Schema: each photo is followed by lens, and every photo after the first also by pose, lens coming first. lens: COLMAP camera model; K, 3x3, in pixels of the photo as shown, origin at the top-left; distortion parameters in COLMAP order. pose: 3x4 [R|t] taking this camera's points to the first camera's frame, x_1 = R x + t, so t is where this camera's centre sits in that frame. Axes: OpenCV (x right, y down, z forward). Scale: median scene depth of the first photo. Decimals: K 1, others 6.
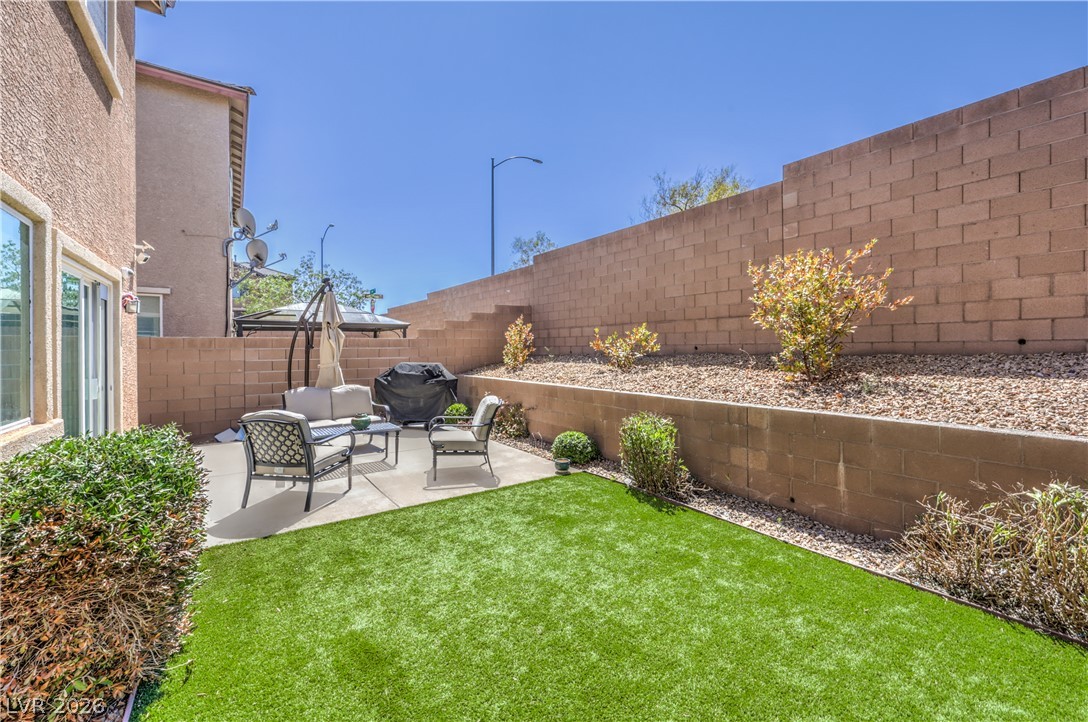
lens RADIAL K [[445.6, 0, 544.2], [0, 445.6, 345.3], [0, 0, 1]] dist [0.000344, 0.000043]
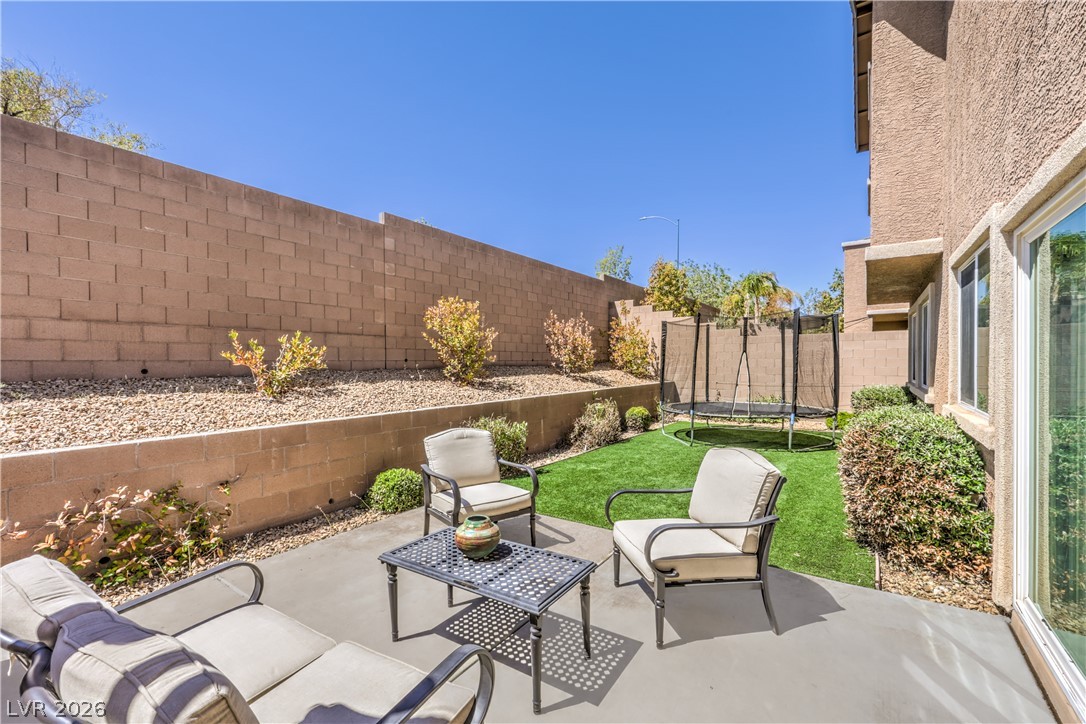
lens RADIAL K [[462.7, 0, 549.1], [0, 462.7, 362.7], [0, 0, 1]] dist [0.000682, 0.000156]
pose [[-0.350368, 0.005878, 0.936594, -0.705165], [0.001261, 0.999982, -0.005804, 0.008268], [-0.936611, -0.000853, -0.350370, 0.920363]]
